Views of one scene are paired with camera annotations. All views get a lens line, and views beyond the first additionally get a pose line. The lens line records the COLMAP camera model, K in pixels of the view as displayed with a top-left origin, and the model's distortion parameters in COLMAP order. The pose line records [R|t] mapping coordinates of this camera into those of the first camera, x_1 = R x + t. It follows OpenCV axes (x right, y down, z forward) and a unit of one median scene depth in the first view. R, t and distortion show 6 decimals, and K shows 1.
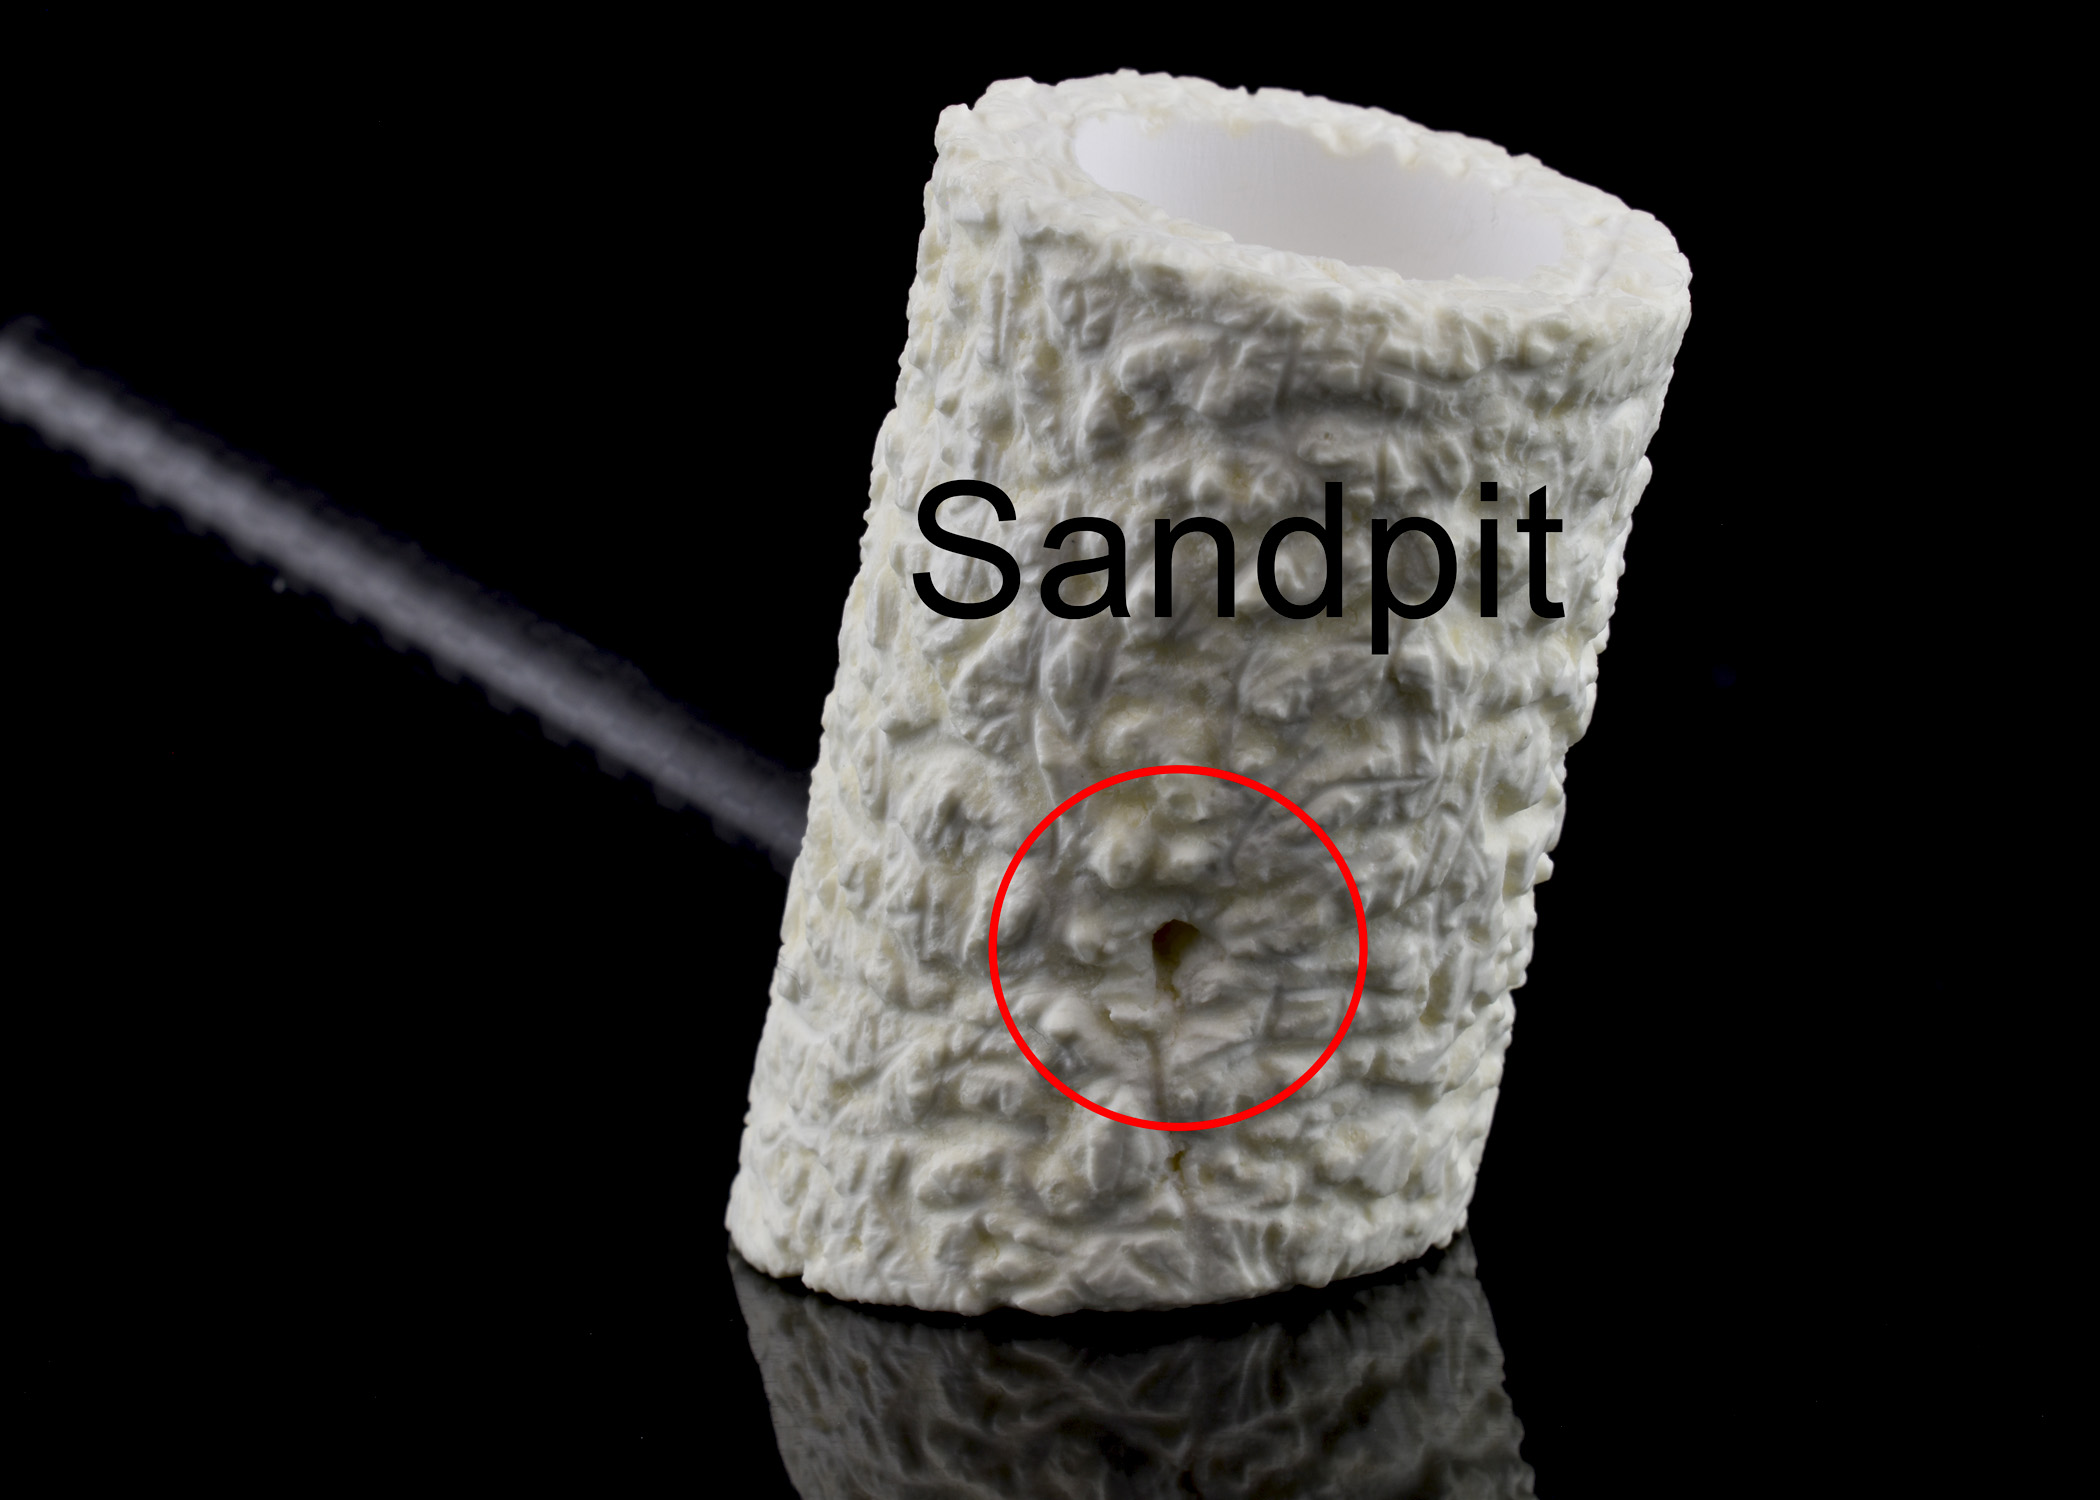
lens RADIAL K [[5175.5, 0, 1049.9], [0, 5175.5, 752.5], [0, 0, 1]] dist [0.142540, 0.000000]
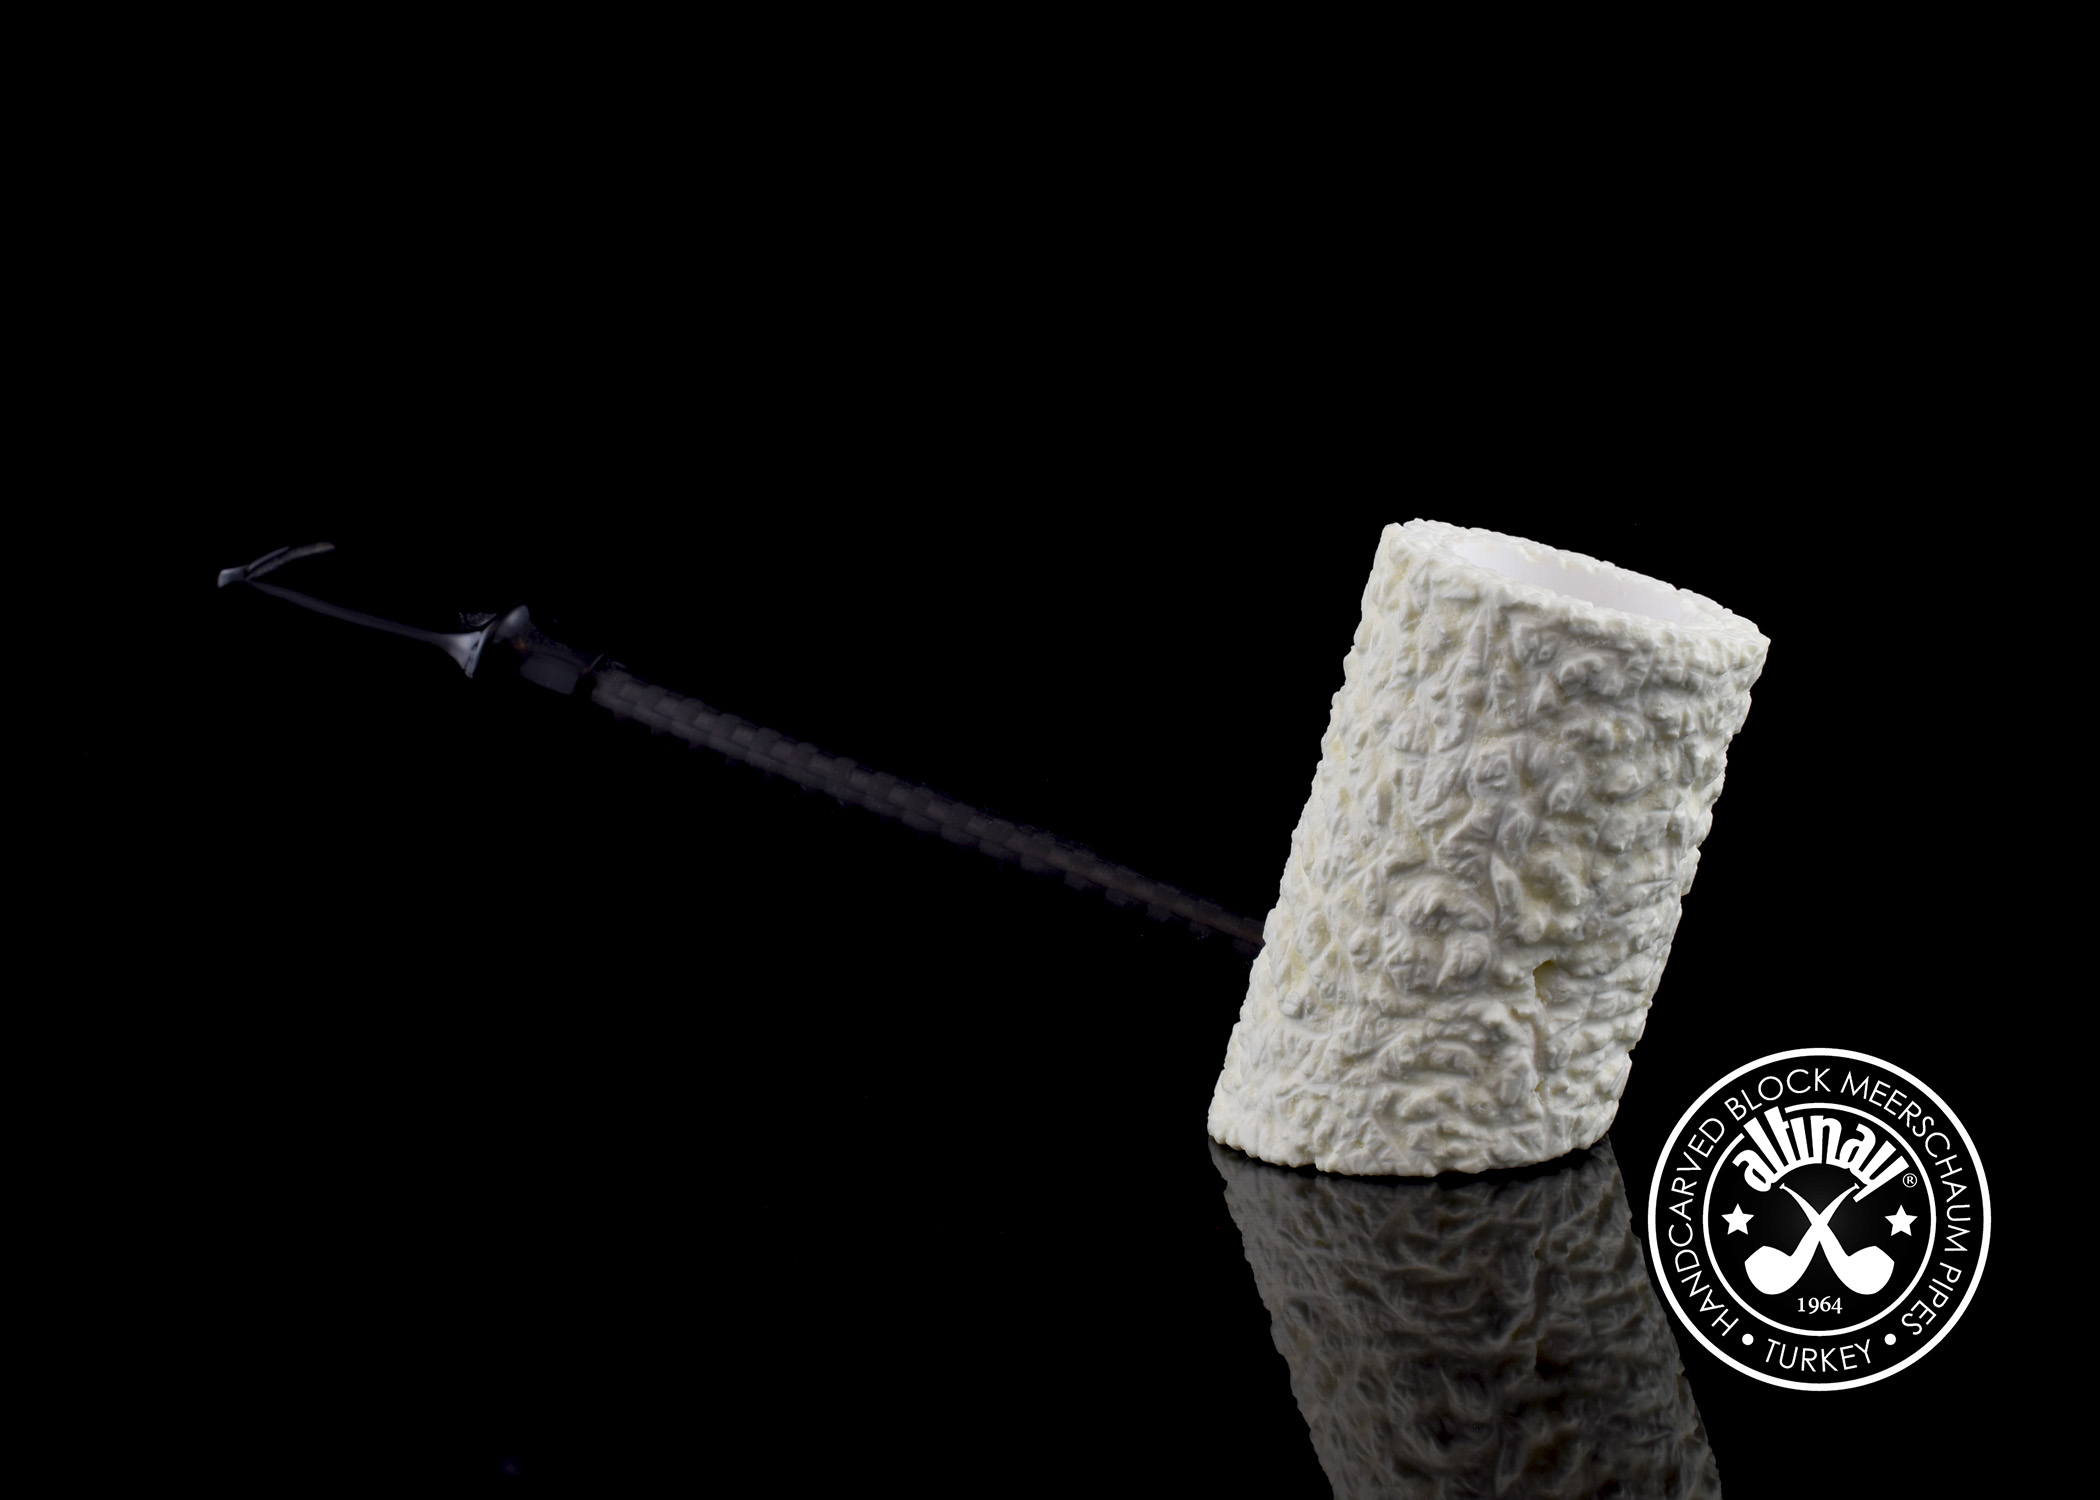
lens RADIAL K [[3053.9, 0, 1050.0], [0, 3053.9, 747.7], [0, 0, 1]] dist [-0.016931, 0.000000]
pose [[0.949981, -0.034072, 0.310444, -0.492685], [0.050133, 0.997777, -0.043905, -0.005443], [-0.308258, 0.057272, 0.949577, -0.020536]]
